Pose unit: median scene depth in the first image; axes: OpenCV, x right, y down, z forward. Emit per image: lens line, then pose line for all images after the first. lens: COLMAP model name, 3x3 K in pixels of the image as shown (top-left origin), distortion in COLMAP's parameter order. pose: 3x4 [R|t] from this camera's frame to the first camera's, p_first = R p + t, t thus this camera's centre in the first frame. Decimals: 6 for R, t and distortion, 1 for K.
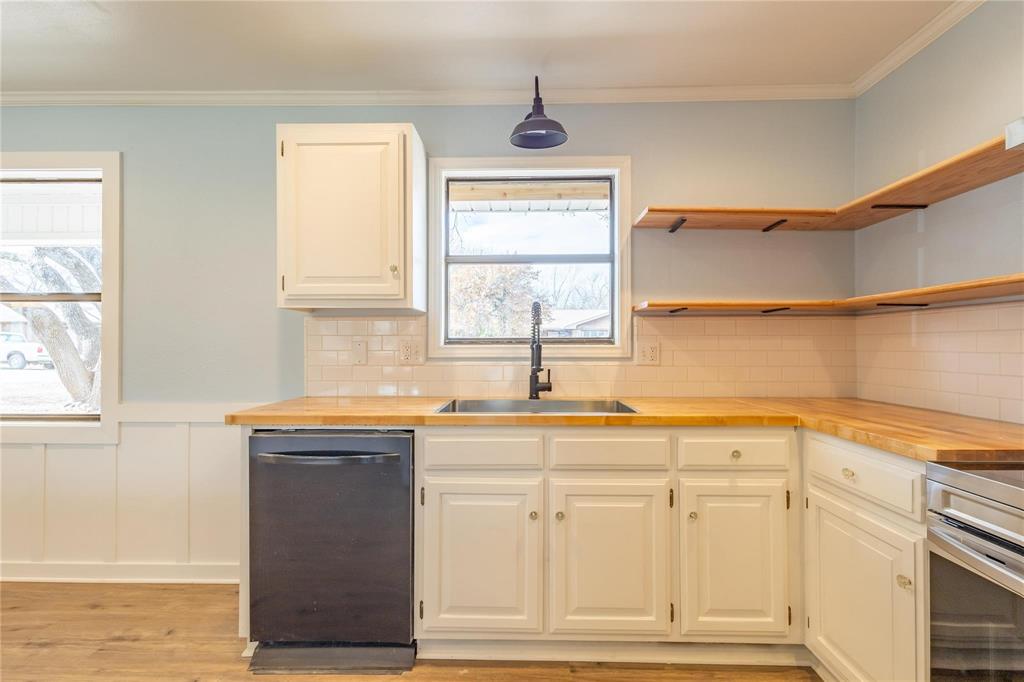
lens RADIAL K [[474.3, 0, 519.9], [0, 474.3, 342.1], [0, 0, 1]] dist [0.005307, -0.000824]
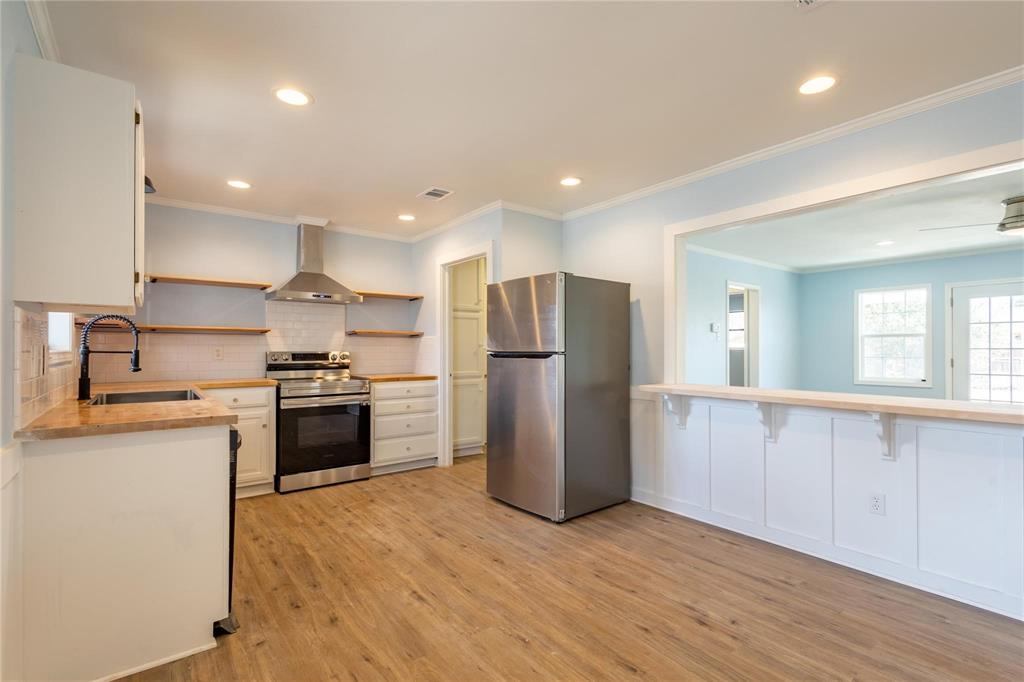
lens RADIAL K [[477.2, 0, 513.1], [0, 477.2, 346.5], [0, 0, 1]] dist [0.010293, 0.000072]
pose [[-0.626488, 0.004584, 0.779418, -1.568866], [-0.007378, 0.999903, -0.011811, 0.003538], [-0.779396, -0.013150, -0.626393, 1.000788]]
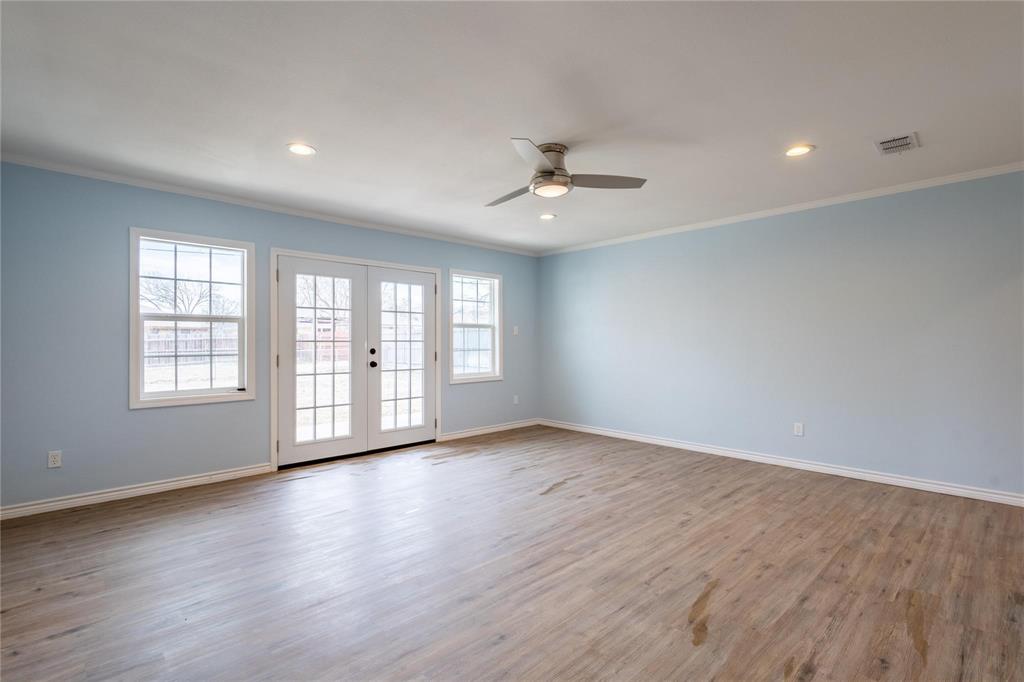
lens RADIAL K [[477.2, 0, 513.1], [0, 477.2, 346.5], [0, 0, 1]] dist [0.010293, 0.000072]
pose [[-0.707047, 0.005716, -0.707144, -0.182321], [0.007785, 0.999970, 0.000299, -0.007786], [0.707124, -0.005294, -0.707070, -0.773049]]
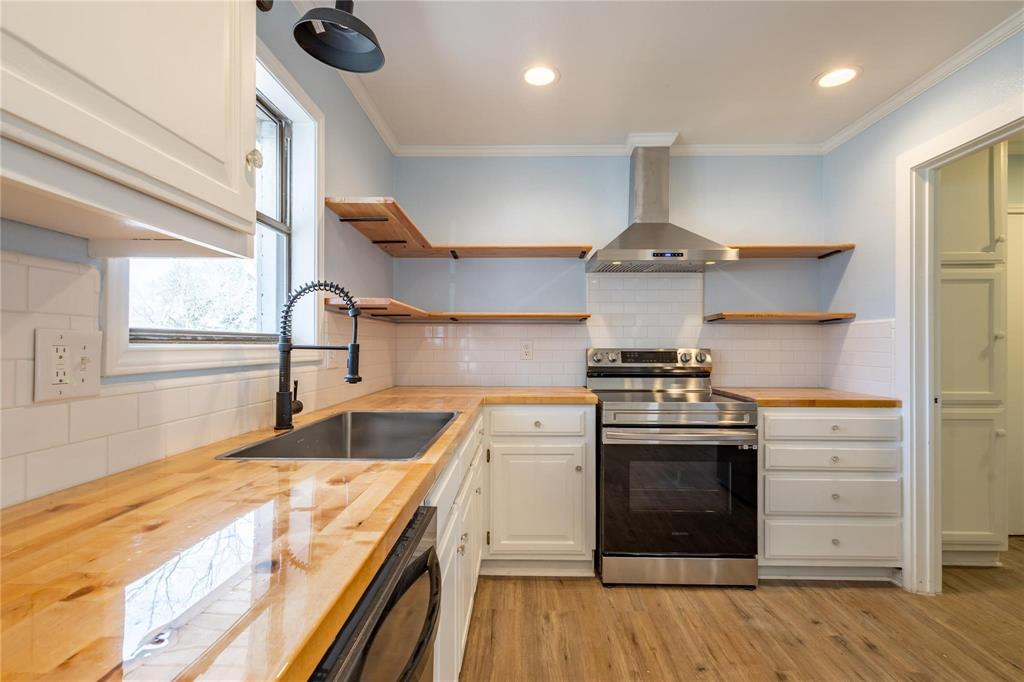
lens RADIAL K [[477.2, 0, 513.1], [0, 477.2, 346.5], [0, 0, 1]] dist [0.010293, 0.000072]
pose [[-0.002688, -0.000107, 0.999996, -0.663729], [-0.011263, 0.999937, 0.000076, 0.005915], [-0.999933, -0.011263, -0.002689, 0.749750]]
